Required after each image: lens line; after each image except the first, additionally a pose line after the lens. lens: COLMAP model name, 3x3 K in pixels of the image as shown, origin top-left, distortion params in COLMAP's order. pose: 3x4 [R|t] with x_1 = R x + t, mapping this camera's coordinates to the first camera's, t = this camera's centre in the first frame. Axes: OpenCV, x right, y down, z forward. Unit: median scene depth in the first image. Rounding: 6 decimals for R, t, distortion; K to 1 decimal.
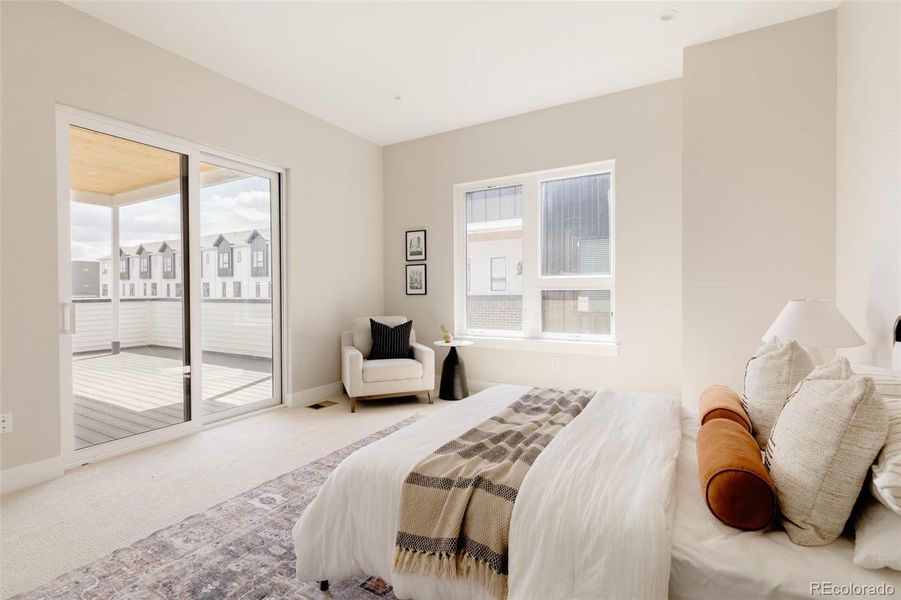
lens RADIAL K [[415.9, 0, 451.1], [0, 415.9, 293.6], [0, 0, 1]] dist [0.000660, -0.000103]
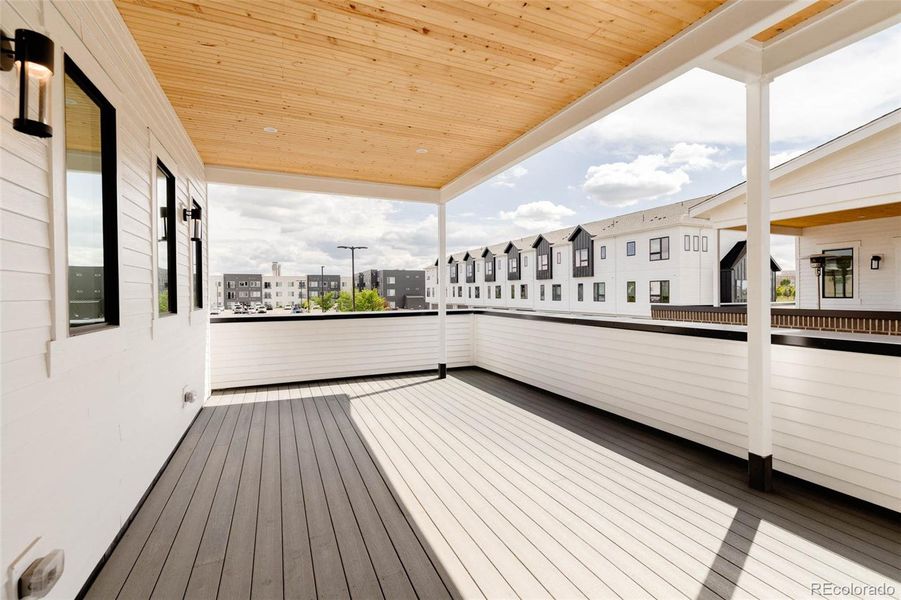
lens RADIAL K [[415.9, 0, 452.9], [0, 415.9, 298.4], [0, 0, 1]] dist [0.000660, -0.000103]
pose [[0.808176, 0.005471, -0.588915, -0.196400], [-0.001301, 0.999971, 0.007503, -0.003127], [0.588939, -0.005298, 0.808160, 0.135813]]
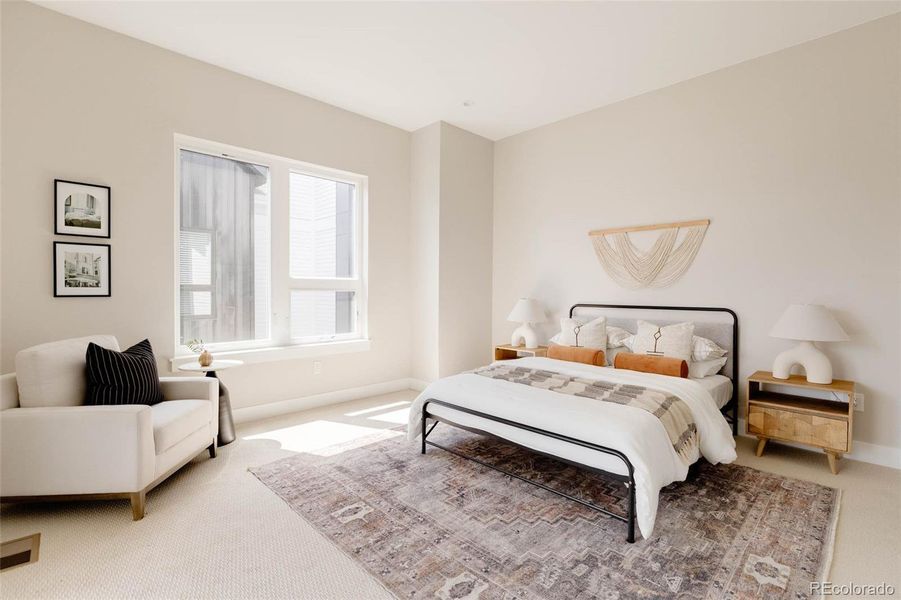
lens RADIAL K [[415.9, 0, 451.6], [0, 415.9, 300.8], [0, 0, 1]] dist [0.000660, -0.000103]
pose [[0.268466, -0.013974, 0.963188, -0.501251], [-0.004931, 0.999862, 0.015881, -0.003314], [-0.963277, -0.009013, 0.268360, 0.370308]]
